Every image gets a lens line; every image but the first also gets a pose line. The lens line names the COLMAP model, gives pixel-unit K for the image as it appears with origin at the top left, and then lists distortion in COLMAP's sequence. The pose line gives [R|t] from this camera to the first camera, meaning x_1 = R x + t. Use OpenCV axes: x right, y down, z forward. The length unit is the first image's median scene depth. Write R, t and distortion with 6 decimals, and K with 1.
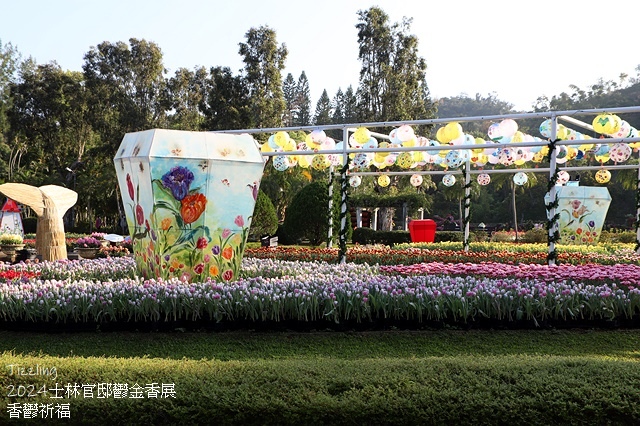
lens RADIAL K [[907.4, 0, 319.1], [0, 907.4, 213.3], [0, 0, 1]] dist [0.217701, 0.000000]
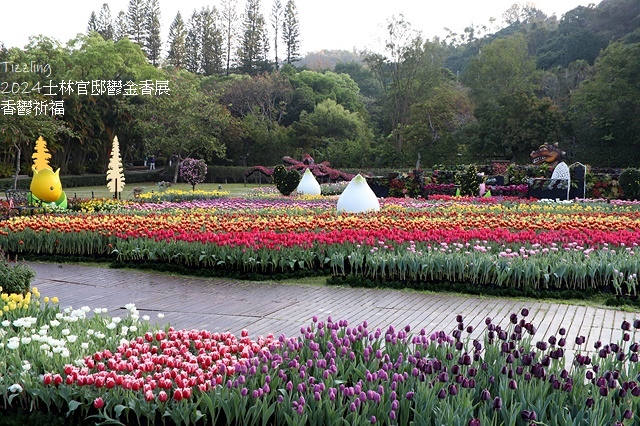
lens RADIAL K [[756.2, 0, 316.5], [0, 756.2, 213.3], [0, 0, 1]] dist [0.055582, 0.000000]
pose [[0.992782, -0.014708, 0.119030, 0.046696], [0.005844, 0.997206, 0.074476, 0.001111], [-0.119793, -0.073243, 0.990094, 0.259773]]
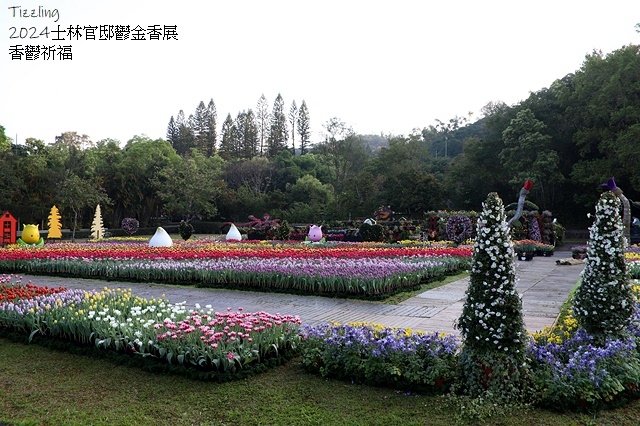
lens RADIAL K [[583.3, 0, 321.3], [0, 583.3, 214.7], [0, 0, 1]] dist [-0.153480, 0.000000]
pose [[0.998928, -0.012710, 0.044514, 0.091933], [0.012760, 0.999918, -0.000847, 0.001188], [-0.044499, 0.001415, 0.999008, 0.224574]]
